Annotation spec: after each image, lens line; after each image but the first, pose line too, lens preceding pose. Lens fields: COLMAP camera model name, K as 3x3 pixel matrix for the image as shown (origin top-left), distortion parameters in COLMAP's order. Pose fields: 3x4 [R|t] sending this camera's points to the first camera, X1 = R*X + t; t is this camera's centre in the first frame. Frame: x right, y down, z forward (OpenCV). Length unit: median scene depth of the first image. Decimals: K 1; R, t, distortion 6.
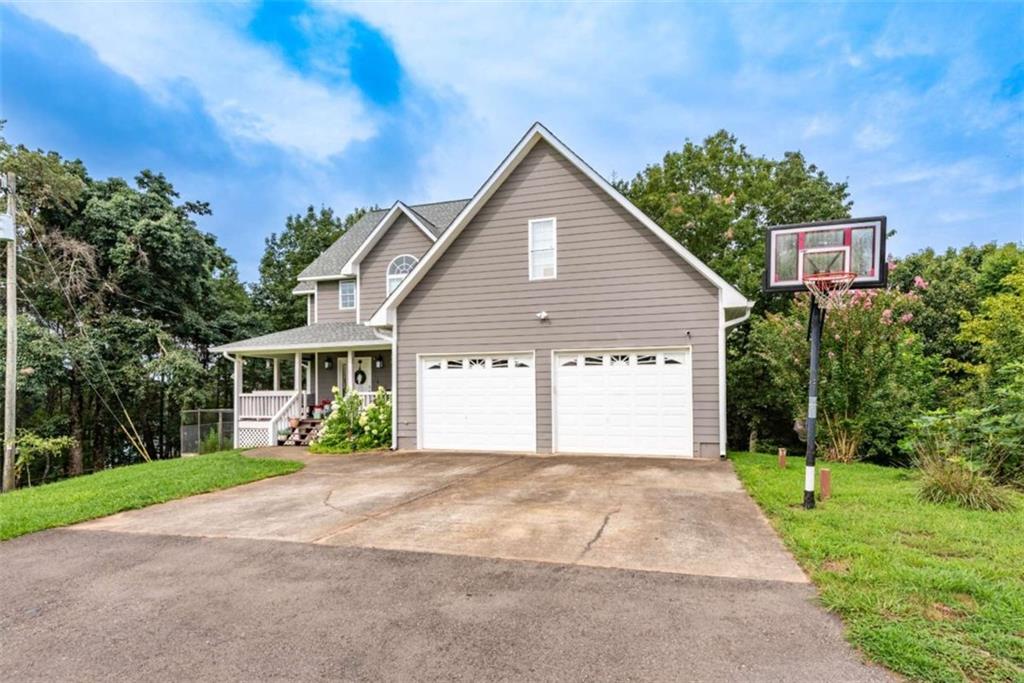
lens RADIAL K [[537.1, 0, 510.5], [0, 537.1, 395.9], [0, 0, 1]] dist [0.012837, -0.001444]
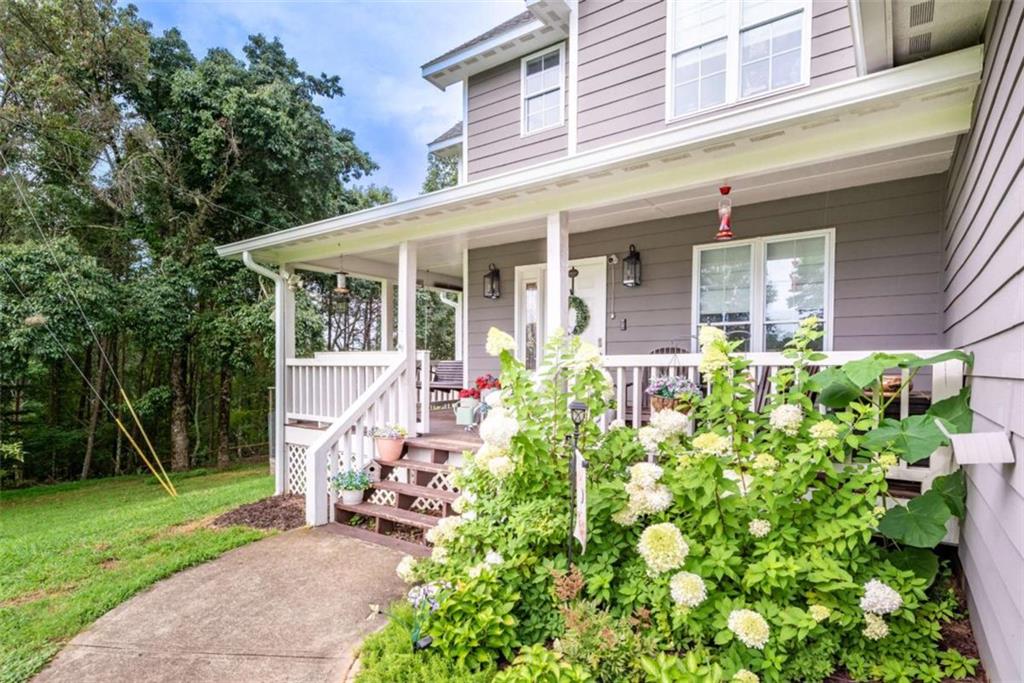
lens RADIAL K [[537.1, 0, 513.5], [0, 537.1, 381.7], [0, 0, 1]] dist [0.012837, -0.001444]
pose [[0.949579, 0.018348, -0.312990, -0.227239], [-0.006969, 0.999275, 0.037437, -0.003863], [0.313450, -0.033368, 0.949018, 0.713987]]
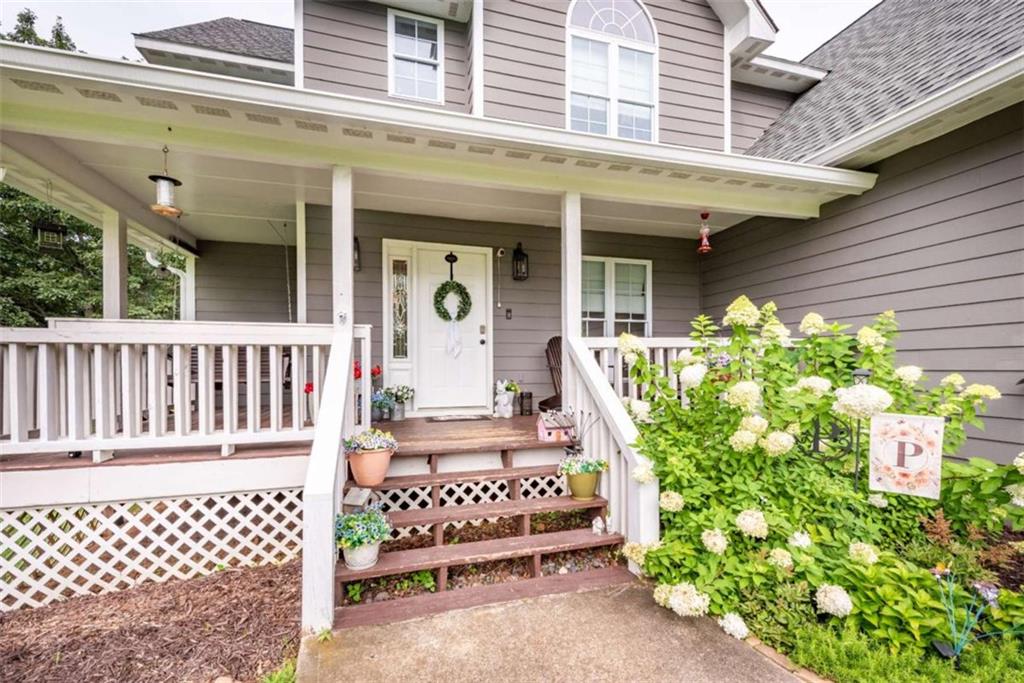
lens RADIAL K [[425.9, 0, 513.6], [0, 425.9, 365.2], [0, 0, 1]] dist [0.015325, -0.001746]
pose [[0.839846, 0.001867, 0.542821, -0.452016], [-0.005980, 0.999965, 0.005812, 0.007384], [-0.542792, -0.008128, 0.839828, 0.823955]]
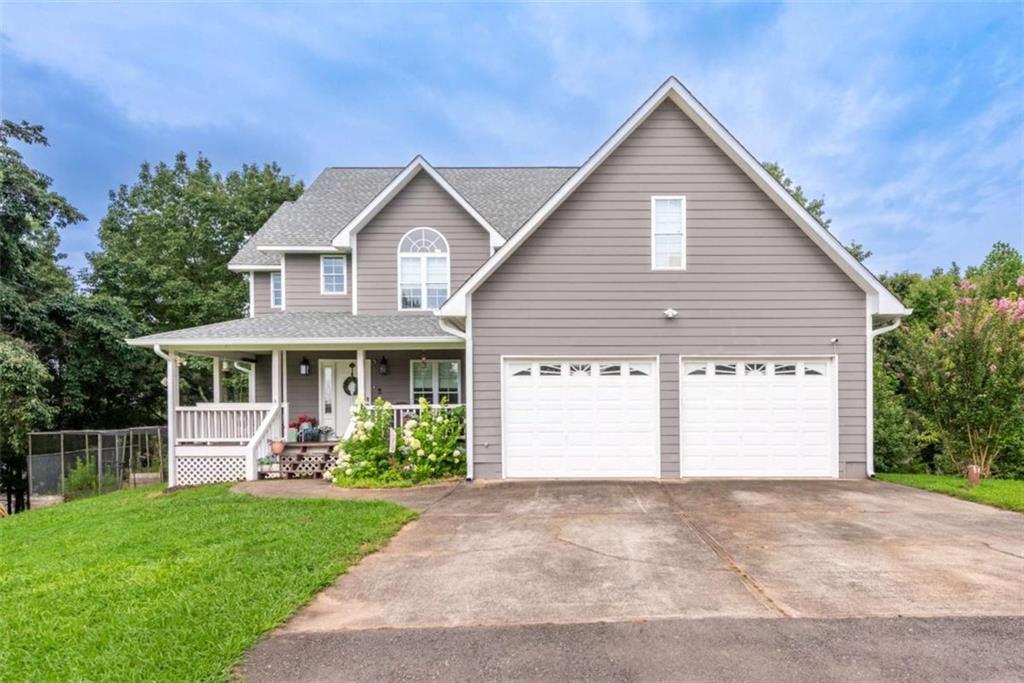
lens RADIAL K [[601.9, 0, 567.9], [0, 601.9, 427.1], [0, 0, 1]] dist [0.013715, -0.004030]
pose [[0.954199, -0.003913, 0.299146, -0.273774], [-0.002204, 0.999795, 0.020107, 0.005739], [-0.299164, -0.019846, 0.953995, 0.114116]]
